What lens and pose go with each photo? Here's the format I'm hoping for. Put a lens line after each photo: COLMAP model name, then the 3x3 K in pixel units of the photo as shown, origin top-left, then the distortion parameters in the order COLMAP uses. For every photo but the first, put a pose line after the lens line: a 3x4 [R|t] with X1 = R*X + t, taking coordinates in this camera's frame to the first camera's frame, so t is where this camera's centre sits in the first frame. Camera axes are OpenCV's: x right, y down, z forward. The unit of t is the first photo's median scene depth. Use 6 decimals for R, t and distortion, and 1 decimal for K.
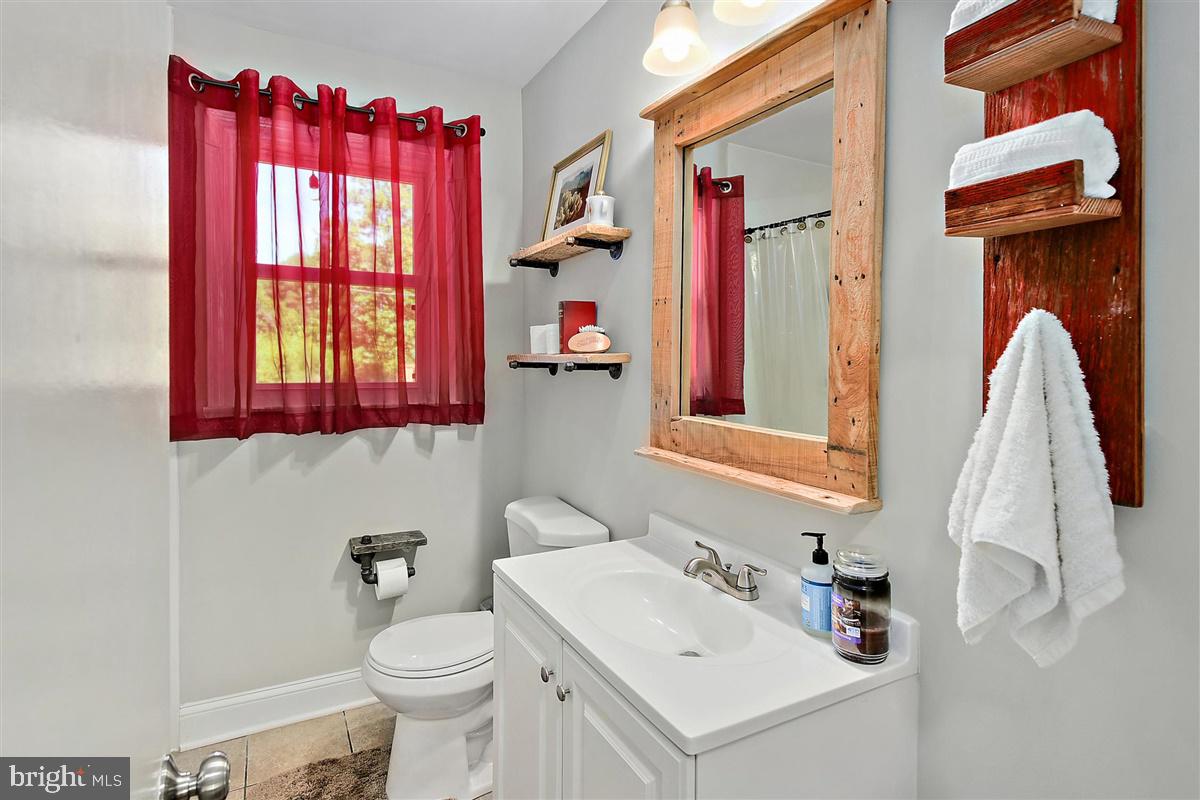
lens RADIAL K [[644.9, 0, 599.8], [0, 644.9, 374.2], [0, 0, 1]] dist [0.005800, -0.003263]
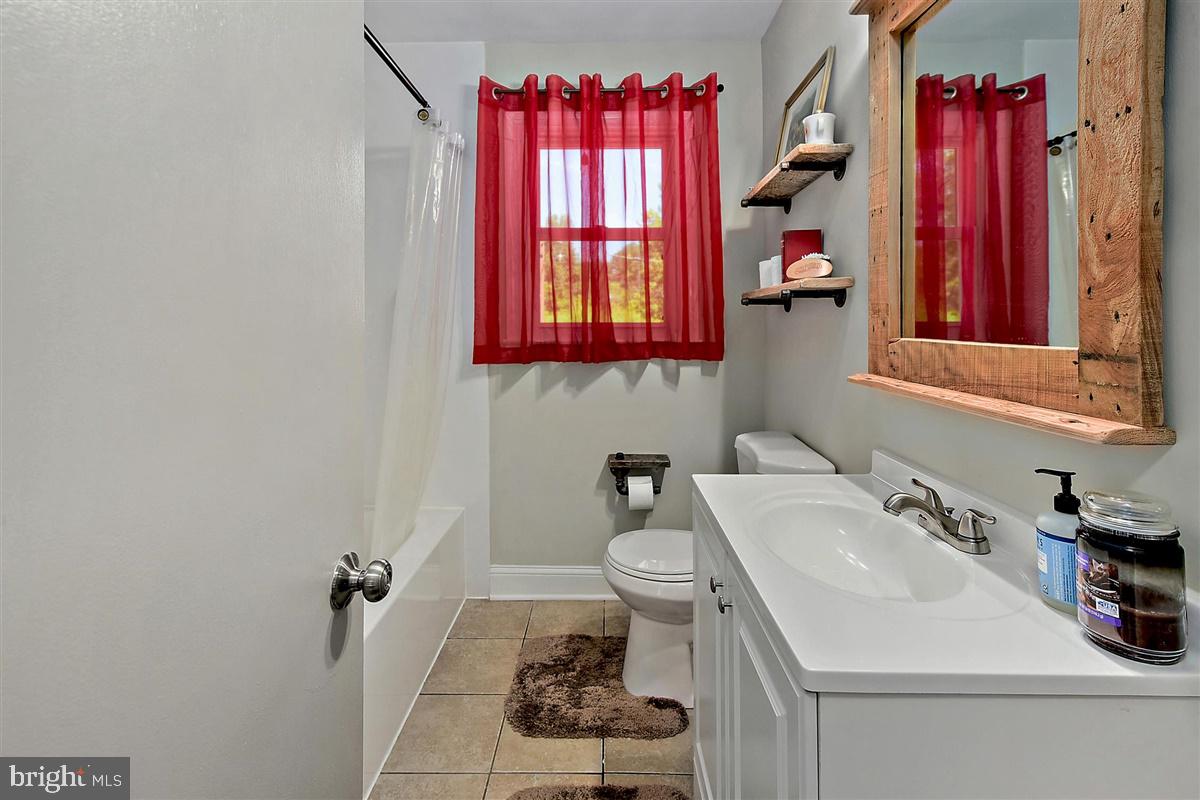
lens RADIAL K [[566.3, 0, 599.5], [0, 566.3, 341.8], [0, 0, 1]] dist [0.010958, -0.001013]
pose [[0.861460, -0.004965, -0.507801, 0.145602], [-0.003311, 0.999876, -0.015394, 0.074281], [0.507814, 0.014943, 0.861337, 0.108398]]
